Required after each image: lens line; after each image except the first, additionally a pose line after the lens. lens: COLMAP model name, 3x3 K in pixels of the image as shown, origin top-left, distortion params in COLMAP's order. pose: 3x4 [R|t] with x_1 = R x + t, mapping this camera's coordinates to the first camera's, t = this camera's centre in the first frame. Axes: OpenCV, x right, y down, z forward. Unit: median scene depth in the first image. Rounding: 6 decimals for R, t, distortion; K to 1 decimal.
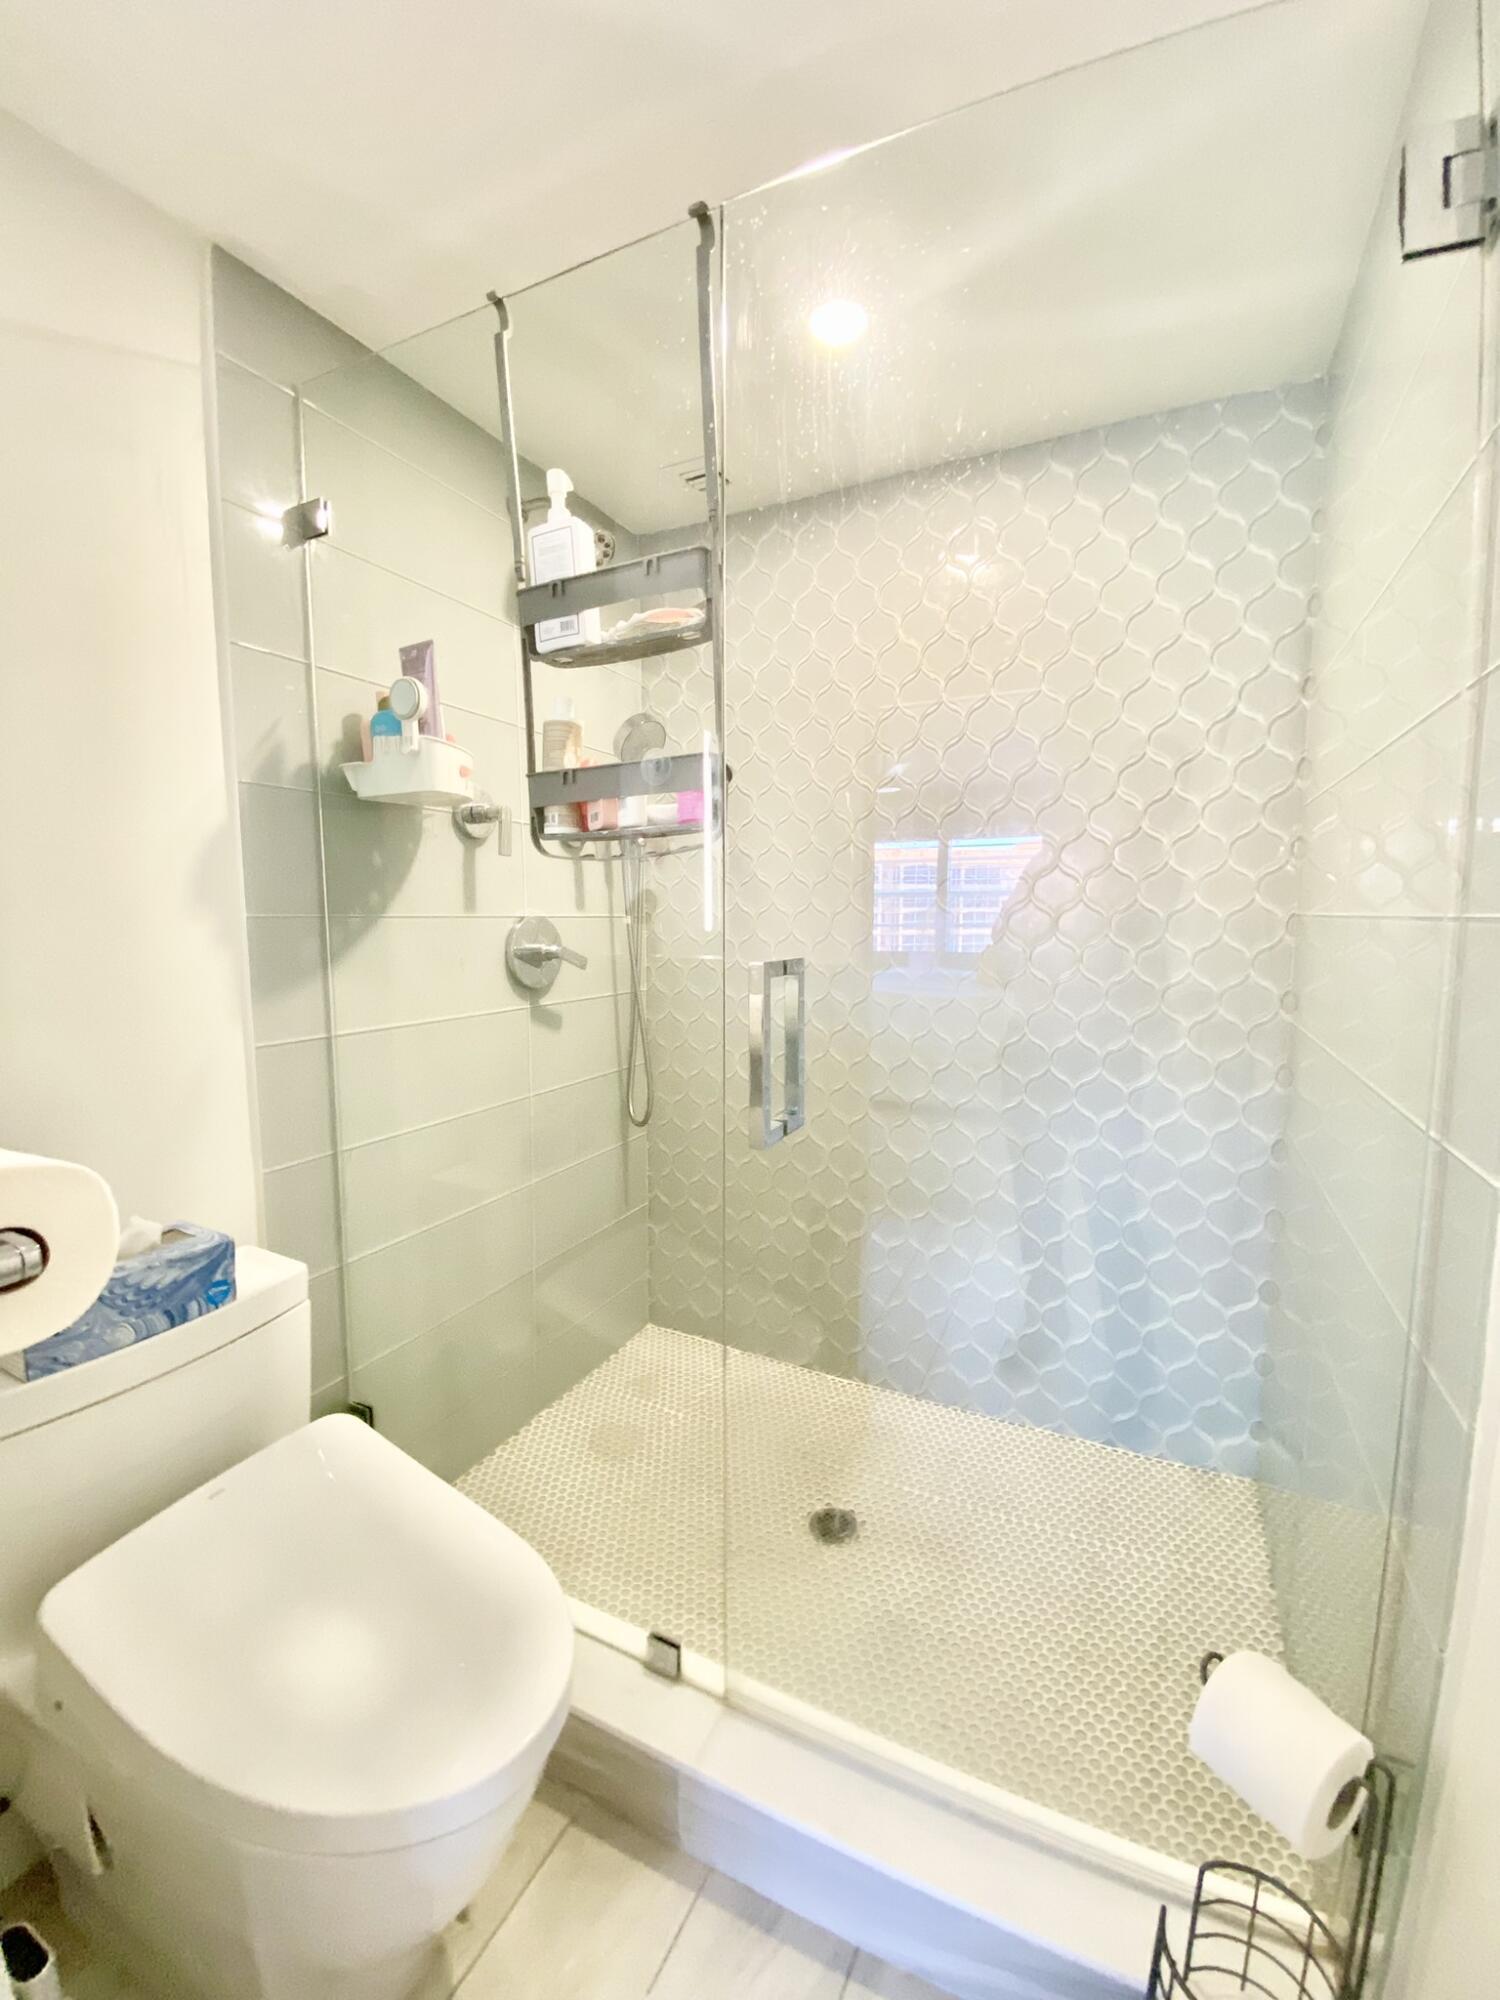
lens RADIAL K [[808.4, 0, 752.2], [0, 808.4, 995.1], [0, 0, 1]] dist [0.017126, -0.015723]
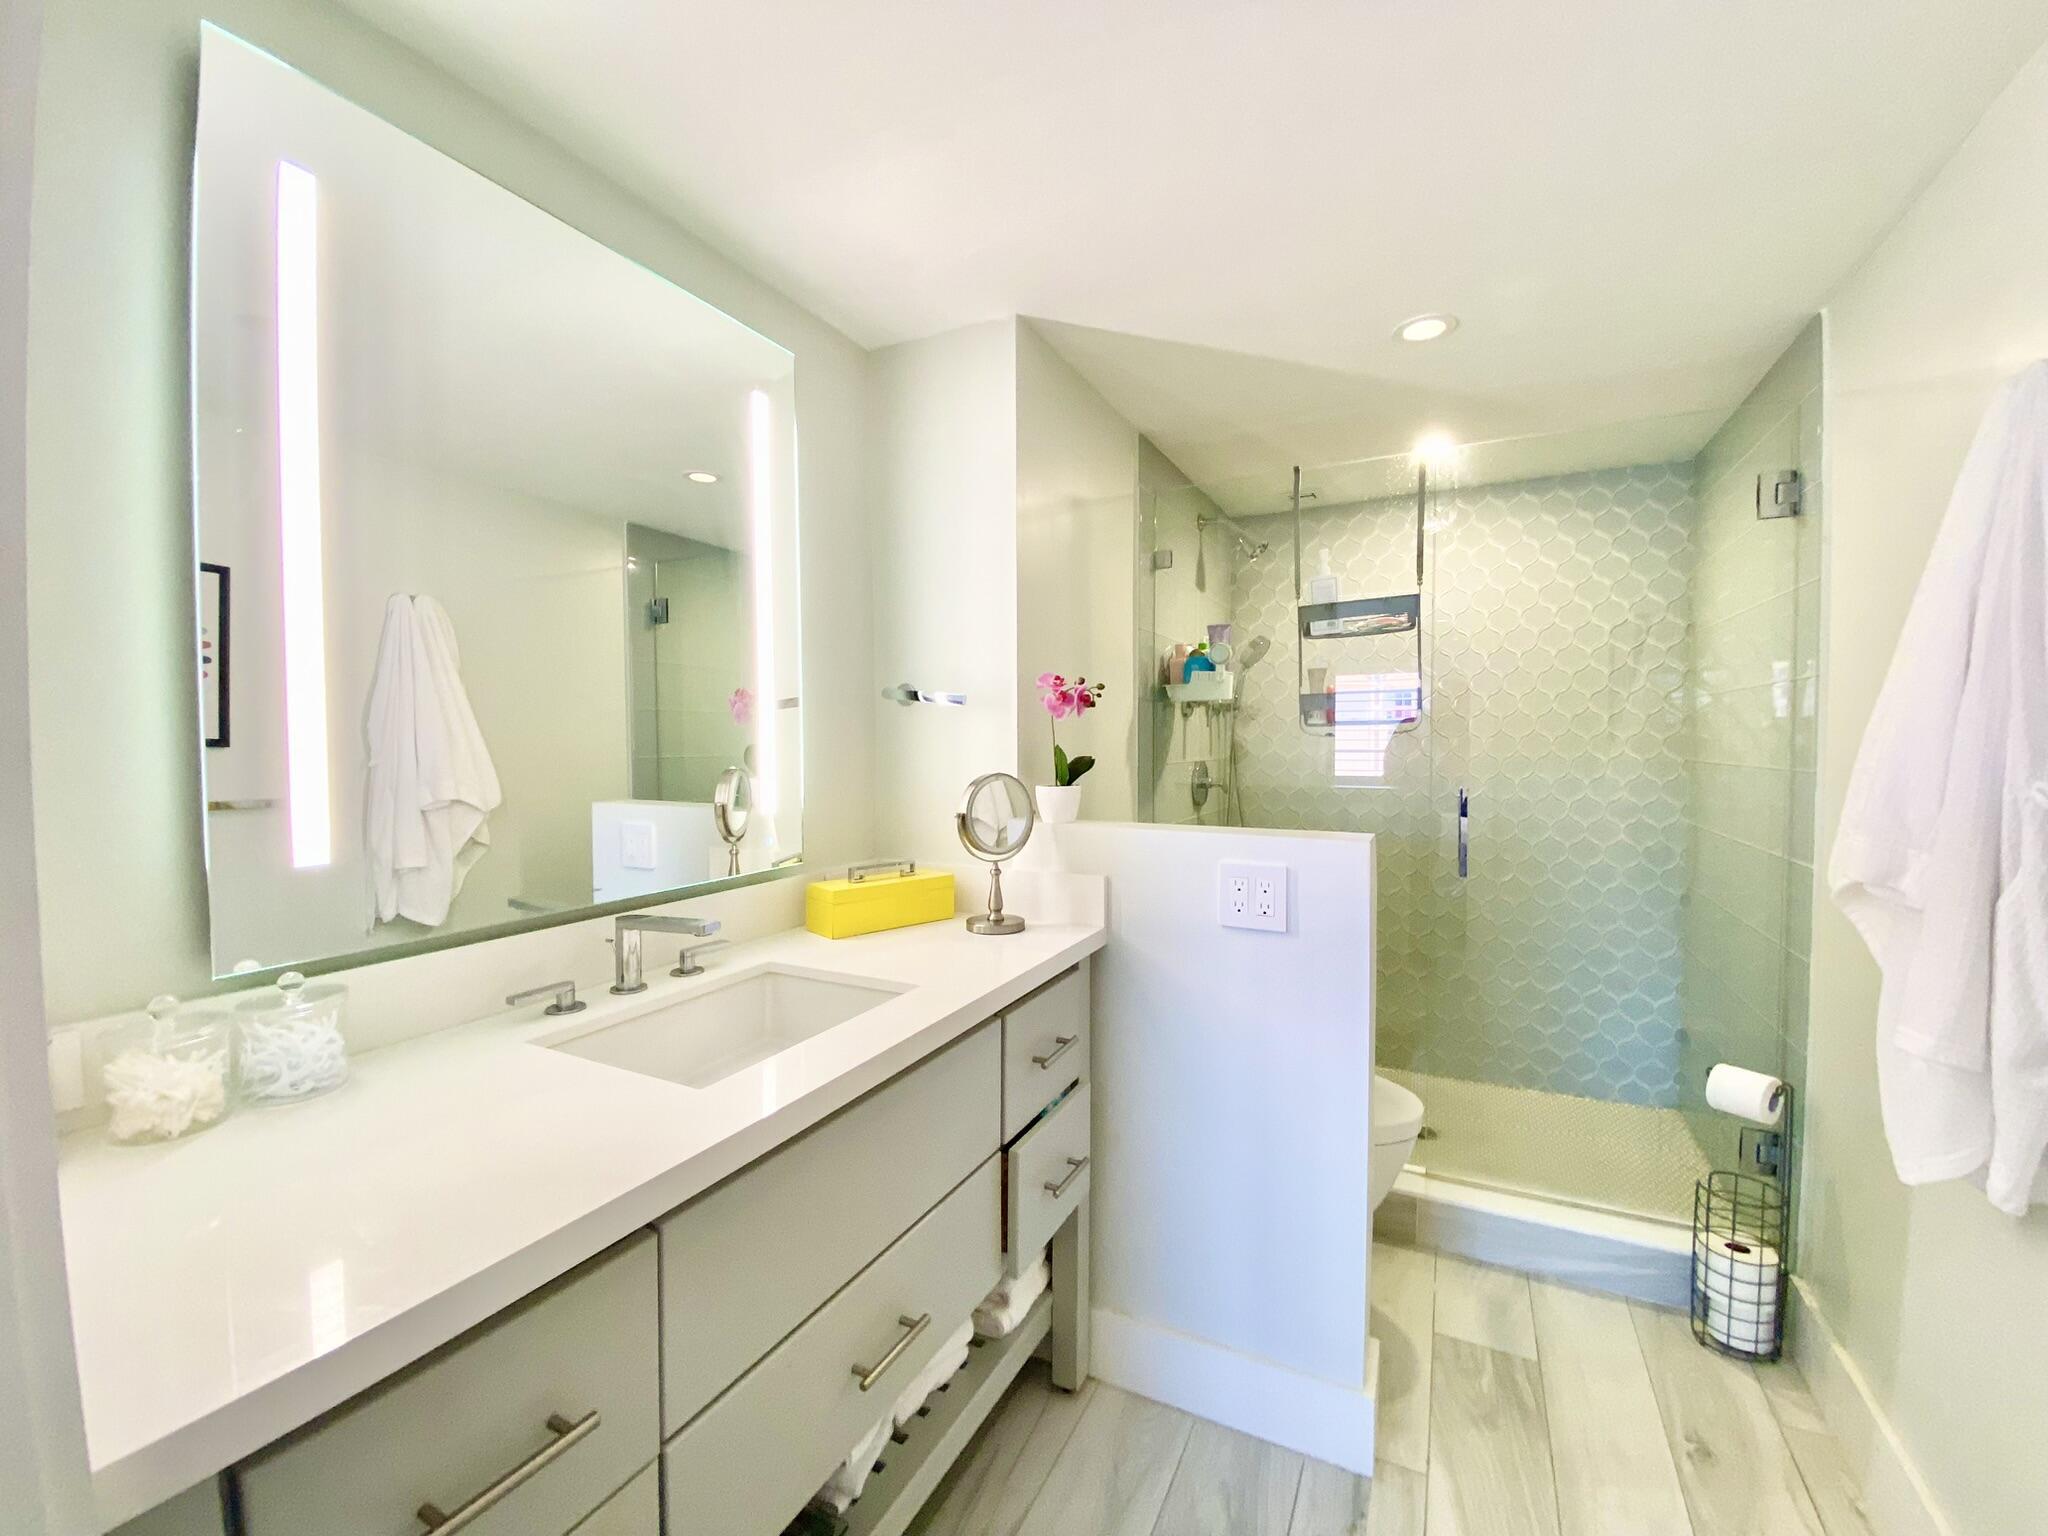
lens RADIAL K [[827.9, 0, 1033.4], [0, 827.9, 767.3], [0, 0, 1]] dist [0.017126, -0.015723]
pose [[0.999932, -0.006782, -0.009508, -0.821294], [0.006184, 0.998083, -0.061585, 0.017942], [0.009908, 0.061522, 0.998057, -0.899058]]
